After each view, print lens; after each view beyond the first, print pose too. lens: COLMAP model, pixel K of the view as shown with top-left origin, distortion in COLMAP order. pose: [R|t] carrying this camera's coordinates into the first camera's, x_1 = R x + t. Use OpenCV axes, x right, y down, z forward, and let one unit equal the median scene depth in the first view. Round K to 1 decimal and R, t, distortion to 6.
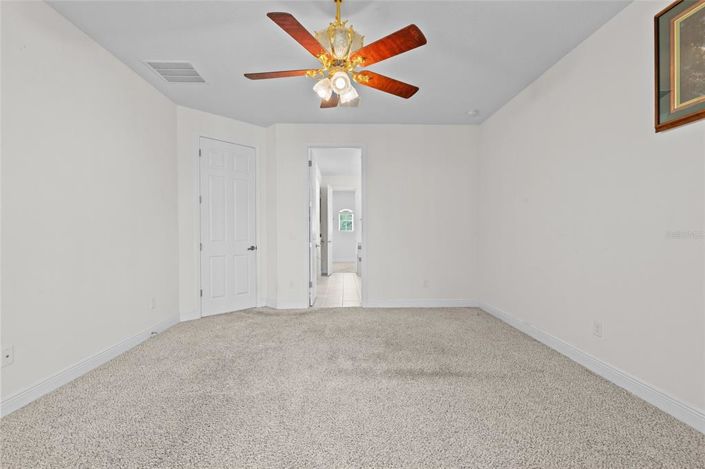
lens RADIAL K [[317.6, 0, 354.2], [0, 317.6, 233.2], [0, 0, 1]] dist [0.004017, -0.000016]
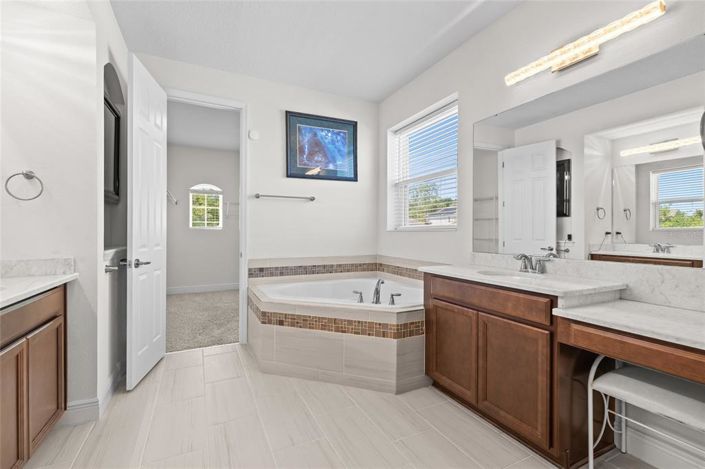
lens RADIAL K [[317.6, 0, 354.2], [0, 317.6, 233.2], [0, 0, 1]] dist [0.004017, -0.000016]
pose [[0.910697, -0.000842, 0.413073, -0.020147], [-0.002804, 0.999962, 0.008220, -0.002950], [-0.413065, -0.008645, 0.910661, 0.436992]]
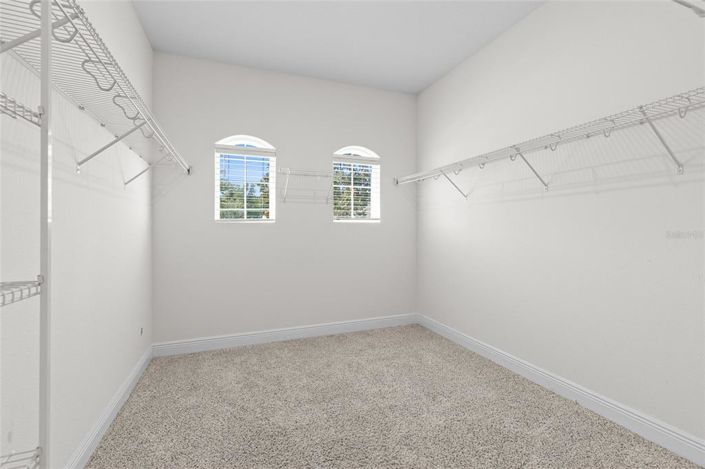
lens RADIAL K [[317.6, 0, 354.2], [0, 317.6, 233.2], [0, 0, 1]] dist [0.004017, -0.000016]
pose [[0.948578, -0.013650, 0.316248, -0.024337], [0.012701, 0.999907, 0.005063, 0.003473], [-0.316287, -0.000786, 0.948663, 0.722804]]
